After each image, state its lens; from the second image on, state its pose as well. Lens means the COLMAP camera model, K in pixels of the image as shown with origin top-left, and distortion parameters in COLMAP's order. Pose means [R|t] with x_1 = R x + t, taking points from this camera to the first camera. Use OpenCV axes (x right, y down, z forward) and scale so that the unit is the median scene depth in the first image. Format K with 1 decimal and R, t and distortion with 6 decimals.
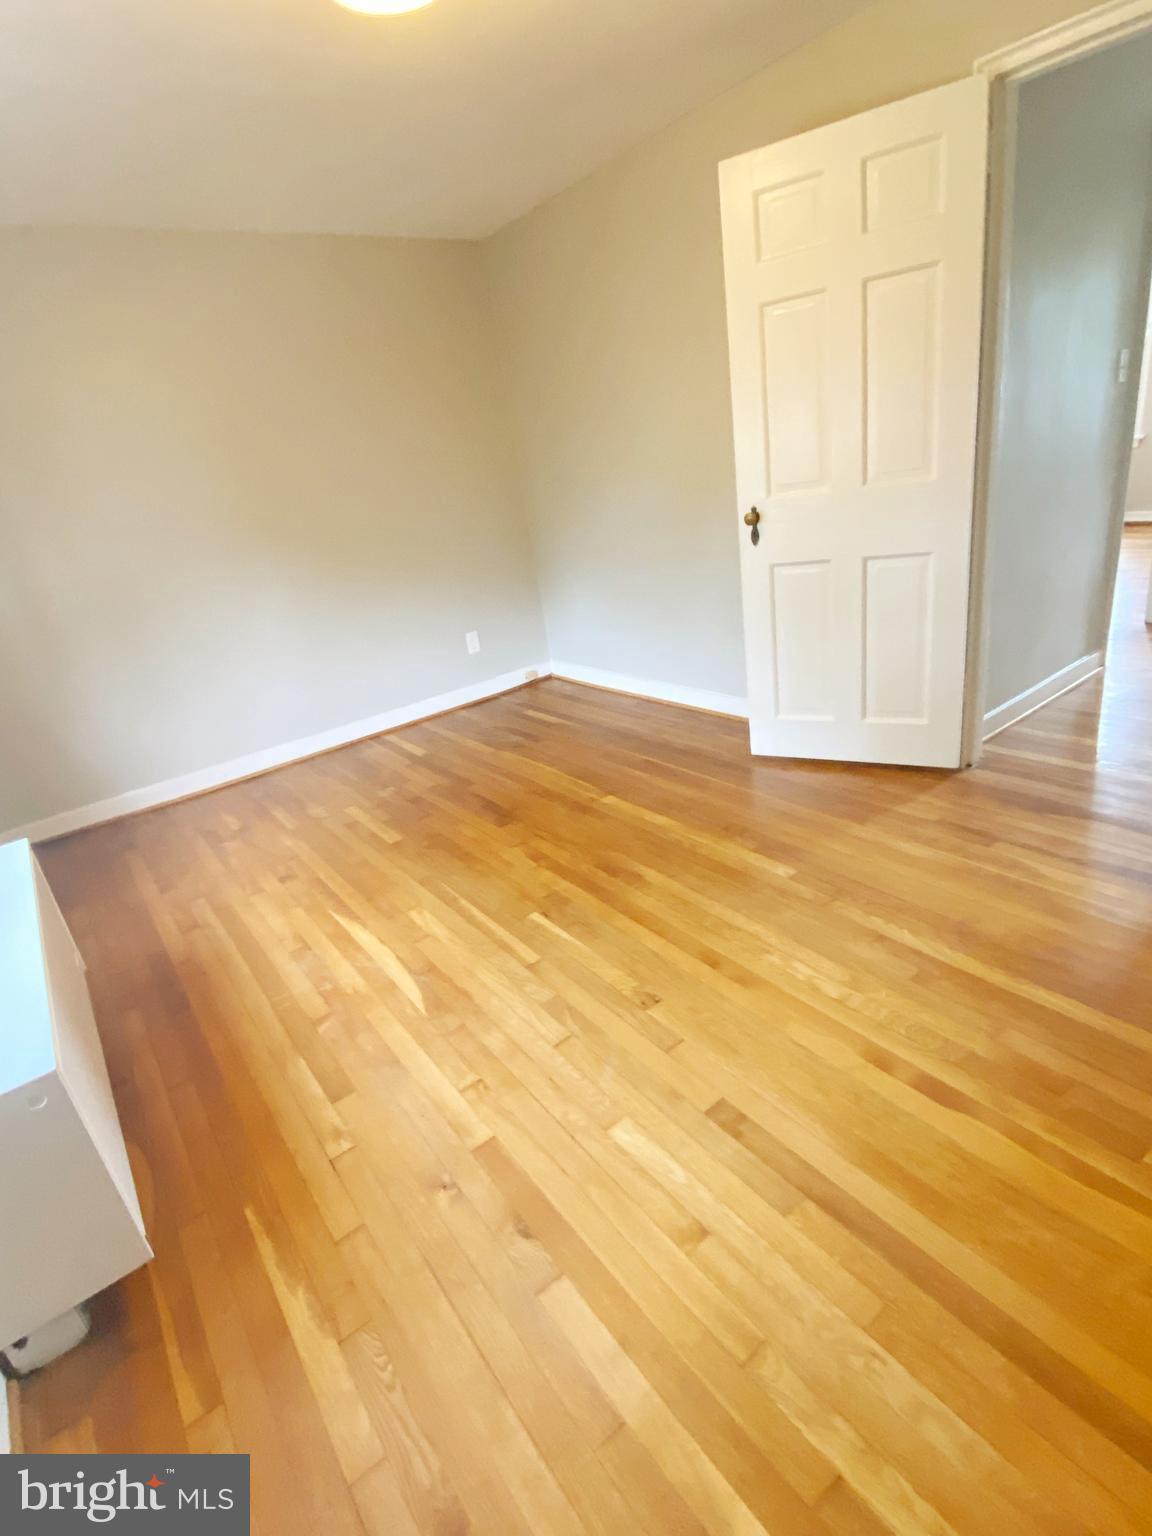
lens RADIAL K [[757.6, 0, 565.3], [0, 757.6, 769.6], [0, 0, 1]] dist [0.041126, -0.030821]
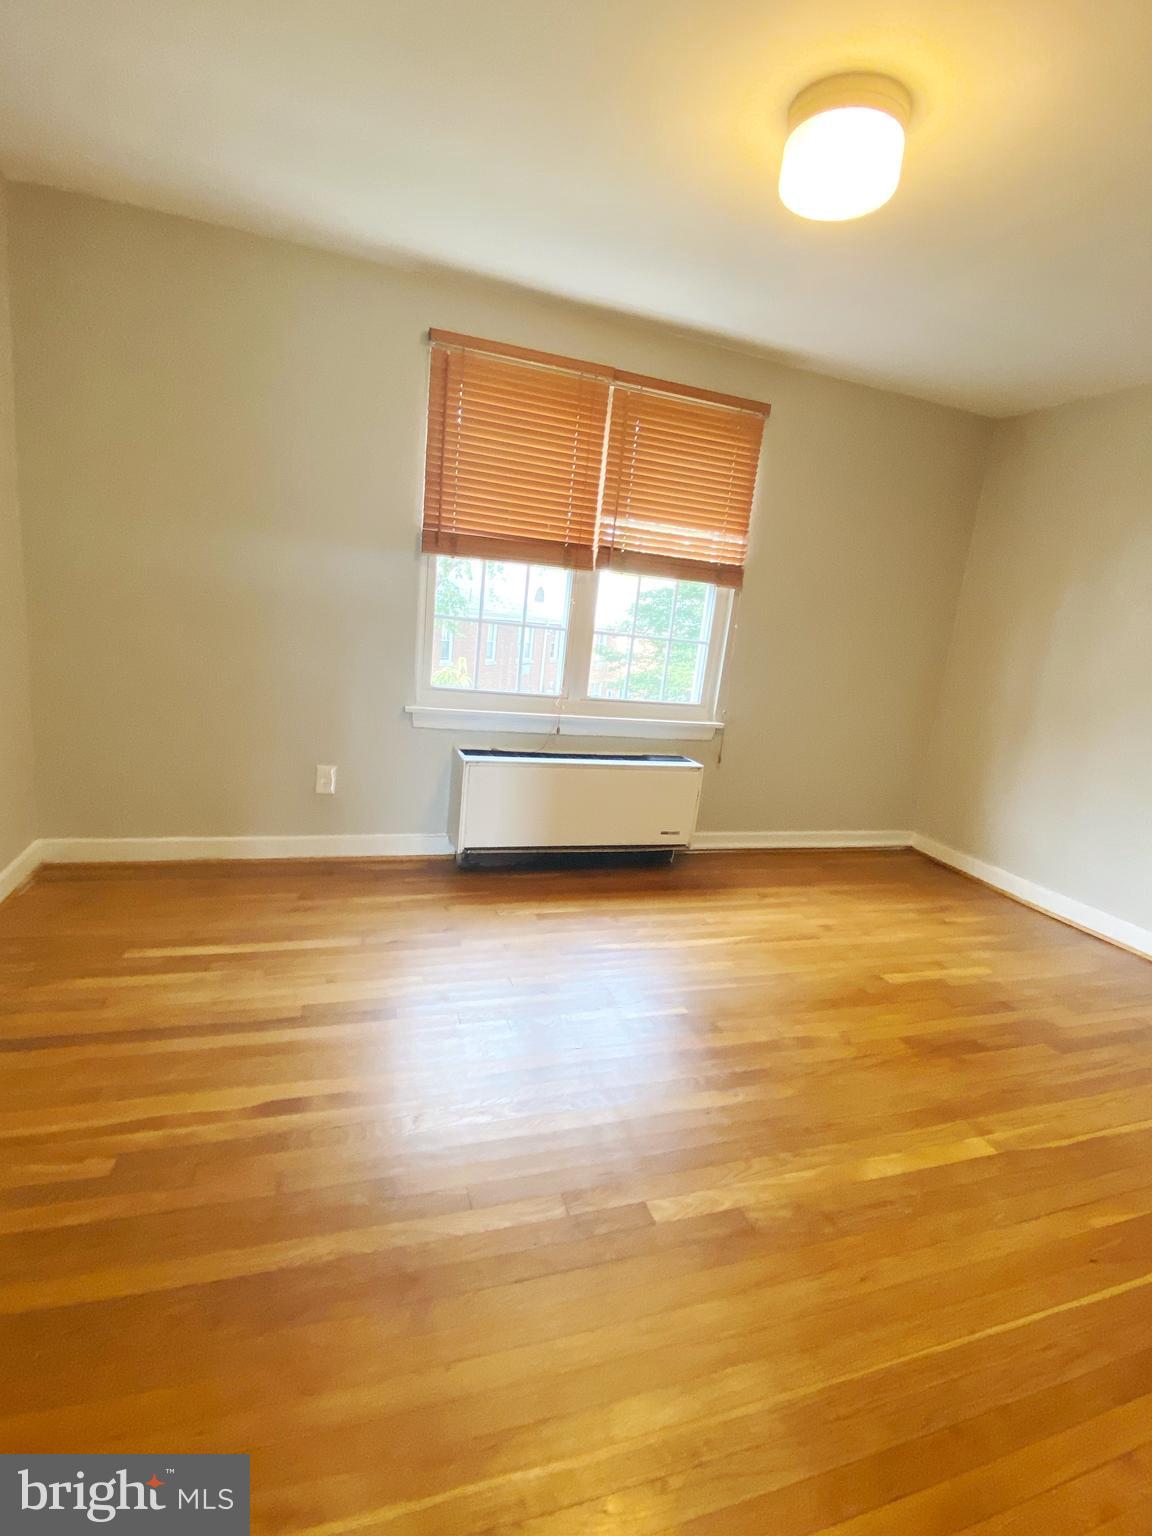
lens RADIAL K [[712.0, 0, 576.0], [0, 712.0, 768.0], [0, 0, 1]] dist [0.013786, 0.000119]
pose [[-0.309115, 0.311580, -0.898535, 0.704448], [-0.407918, 0.810043, 0.421227, -0.384728], [0.859099, 0.496737, -0.123297, 0.759084]]
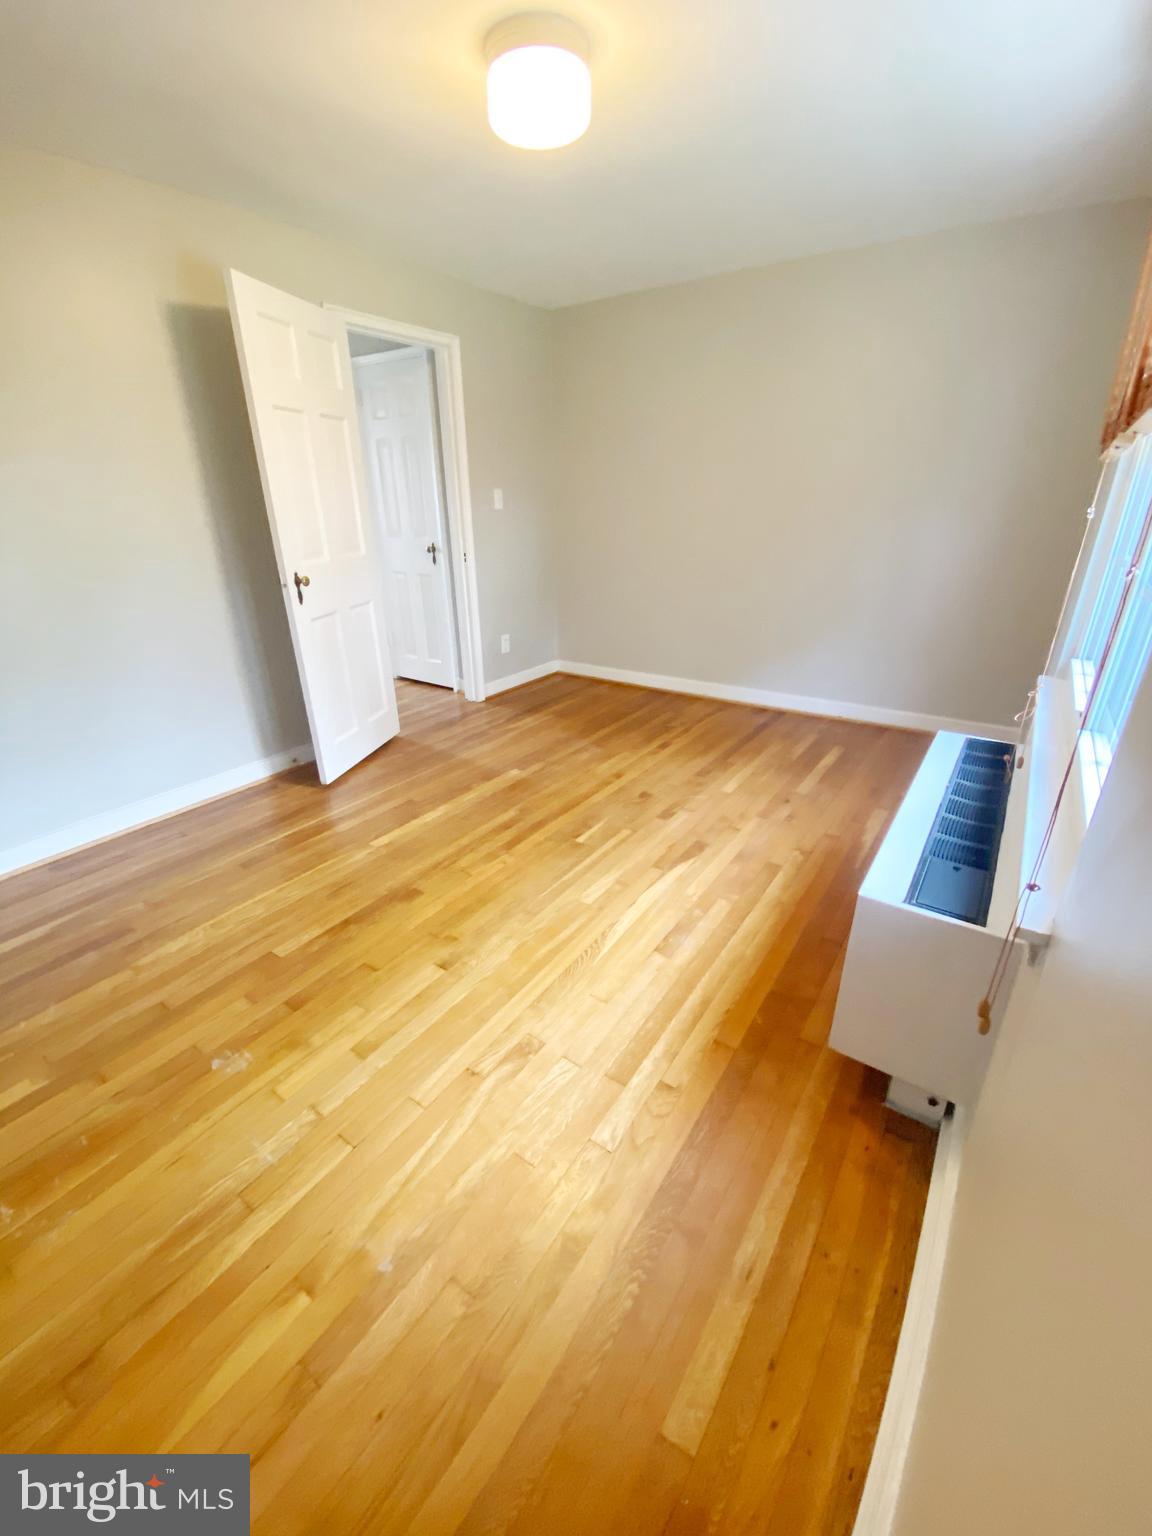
lens RADIAL K [[622.8, 0, 572.4], [0, 622.8, 768.4], [0, 0, 1]] dist [0.040371, -0.027379]
pose [[-0.312377, -0.244487, 0.917958, -0.933494], [0.410776, 0.836537, 0.362587, -0.293207], [-0.856553, 0.490339, -0.160885, 1.028860]]
